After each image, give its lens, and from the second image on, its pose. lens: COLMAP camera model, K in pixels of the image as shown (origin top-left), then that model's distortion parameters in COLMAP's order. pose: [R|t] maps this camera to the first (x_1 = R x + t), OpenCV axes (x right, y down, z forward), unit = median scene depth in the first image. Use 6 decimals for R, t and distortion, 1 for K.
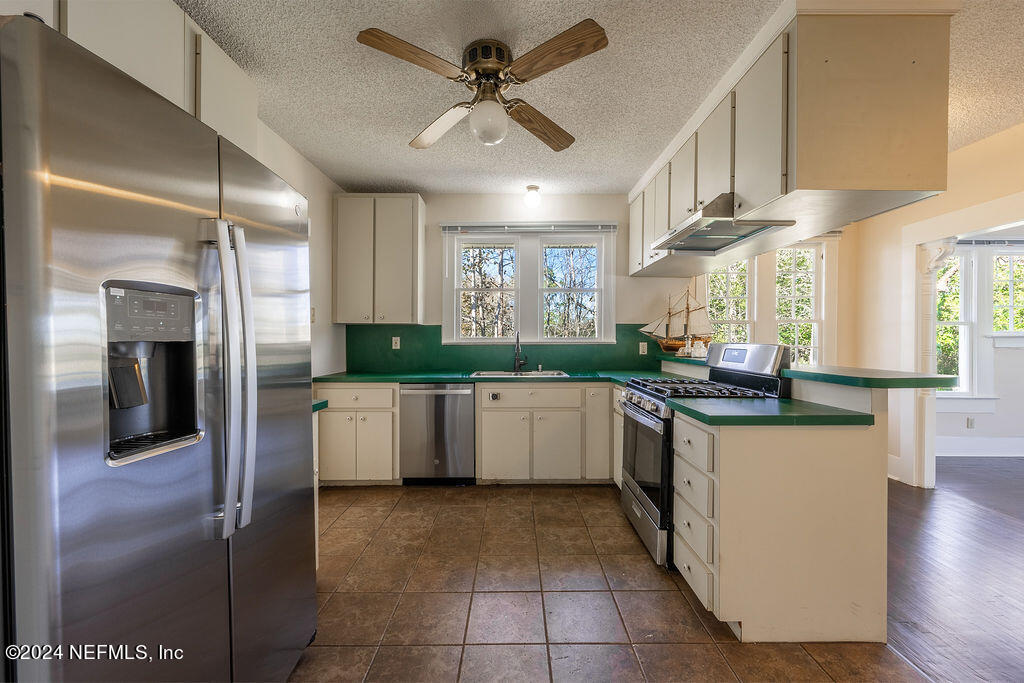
lens RADIAL K [[404.9, 0, 514.9], [0, 404.9, 341.7], [0, 0, 1]] dist [0.000357, -0.000845]
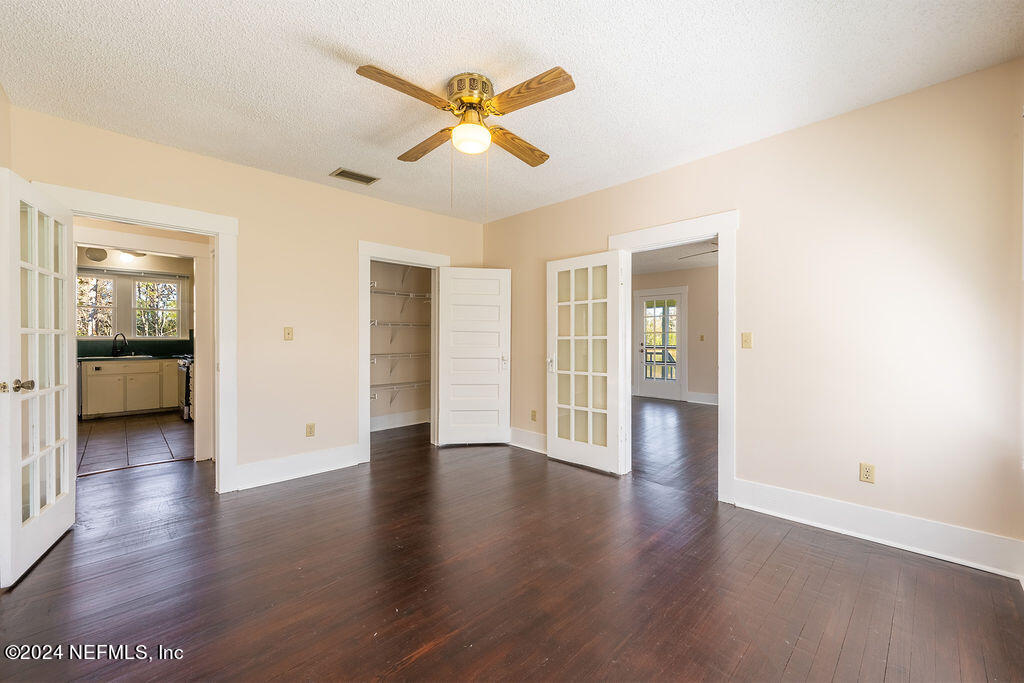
lens RADIAL K [[404.9, 0, 514.7], [0, 404.9, 338.9], [0, 0, 1]] dist [0.000357, -0.000845]
pose [[0.714252, -0.003406, 0.699880, 0.018074], [0.002821, 0.999994, 0.001988, 0.001202], [-0.699883, 0.000555, 0.714257, -1.601393]]
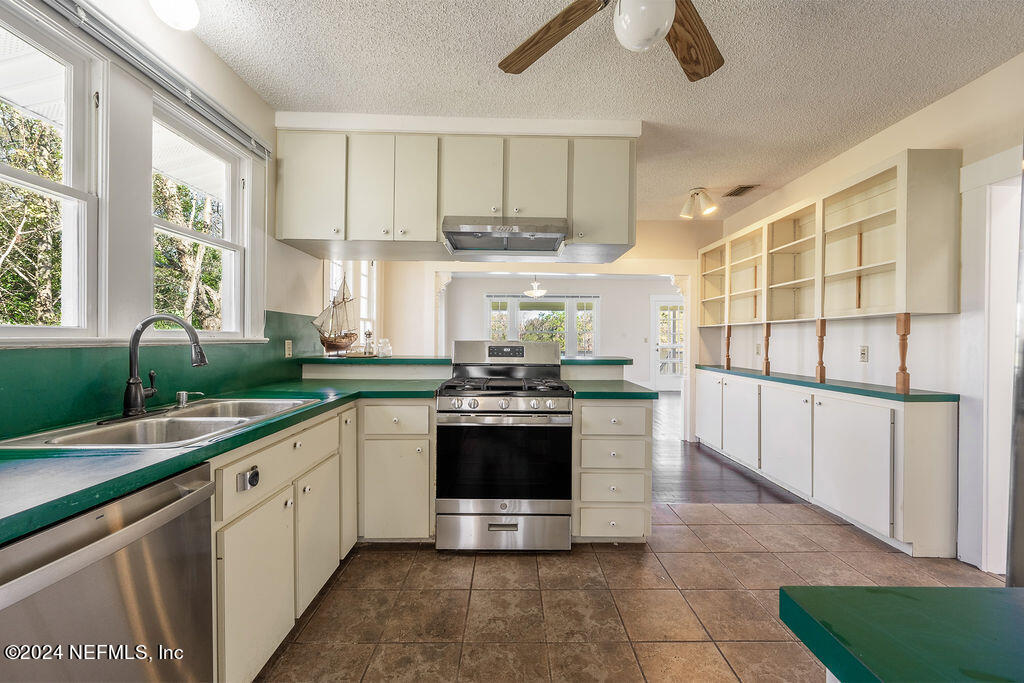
lens RADIAL K [[404.9, 0, 514.8], [0, 404.9, 341.4], [0, 0, 1]] dist [0.000357, -0.000845]
pose [[-0.020831, -0.006148, 0.999764, -0.437932], [-0.001731, 0.999980, 0.006113, -0.000873], [-0.999782, -0.001603, -0.020841, 0.731015]]
